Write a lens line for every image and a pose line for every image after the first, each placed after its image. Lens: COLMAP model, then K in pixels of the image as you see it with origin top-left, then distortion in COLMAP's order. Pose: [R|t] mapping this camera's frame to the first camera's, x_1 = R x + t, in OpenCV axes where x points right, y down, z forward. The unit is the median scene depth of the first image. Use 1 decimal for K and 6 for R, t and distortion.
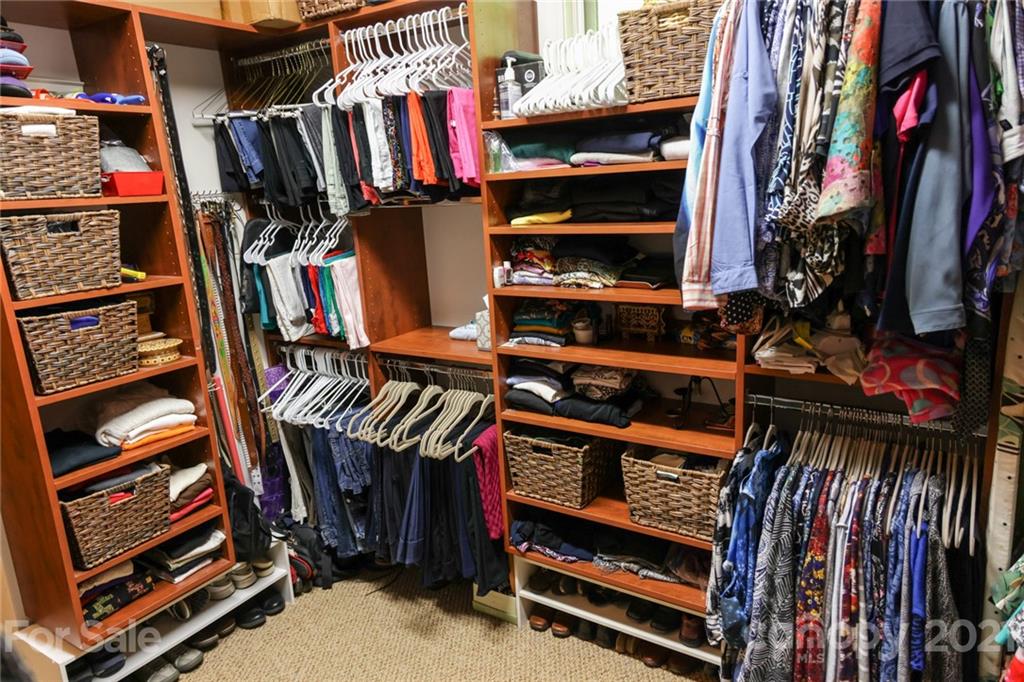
lens RADIAL K [[697.0, 0, 510.1], [0, 697.0, 340.0], [0, 0, 1]] dist [0.076533, 0.015288]
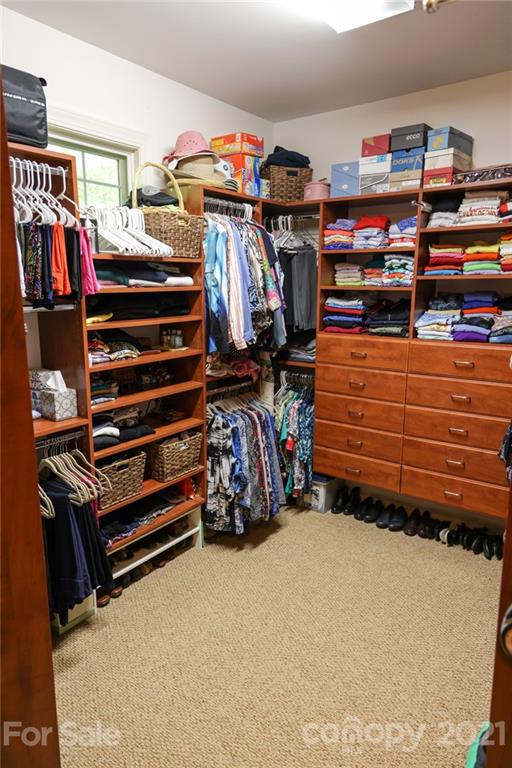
lens RADIAL K [[522.8, 0, 255.0], [0, 522.8, 384.2], [0, 0, 1]] dist [0.076533, 0.015288]
pose [[0.038134, -0.142928, 0.988998, -1.105335], [0.222696, 0.966043, 0.131024, -0.110504], [-0.974142, 0.215249, 0.068669, 0.618752]]
